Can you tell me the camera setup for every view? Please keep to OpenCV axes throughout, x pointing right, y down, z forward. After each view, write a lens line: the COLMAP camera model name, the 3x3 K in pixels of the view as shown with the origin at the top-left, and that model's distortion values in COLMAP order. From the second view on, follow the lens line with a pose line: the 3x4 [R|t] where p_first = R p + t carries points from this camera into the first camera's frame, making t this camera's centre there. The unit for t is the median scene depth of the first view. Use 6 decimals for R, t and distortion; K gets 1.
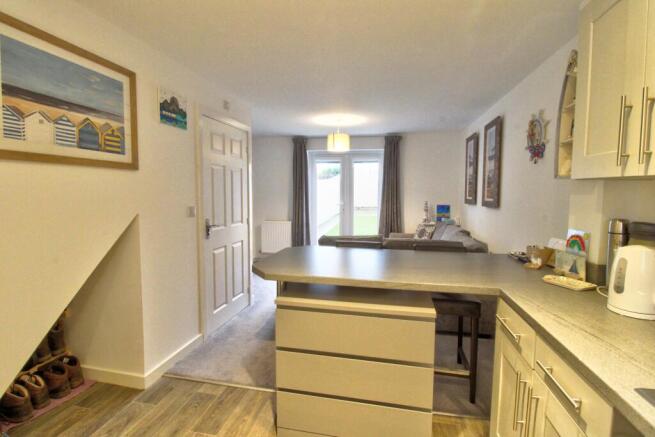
lens RADIAL K [[307.9, 0, 327.5], [0, 307.9, 218.5], [0, 0, 1]] dist [-0.000456, -0.000798]
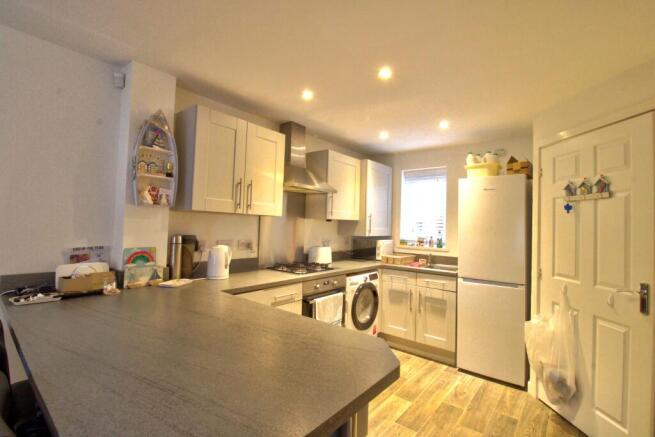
lens RADIAL K [[307.9, 0, 327.5], [0, 307.9, 218.5], [0, 0, 1]] dist [-0.000456, -0.000798]
pose [[-0.886587, -0.018363, 0.462197, -0.703733], [0.022900, 0.996244, 0.083507, -0.231505], [-0.461995, 0.084621, -0.882836, 2.226817]]
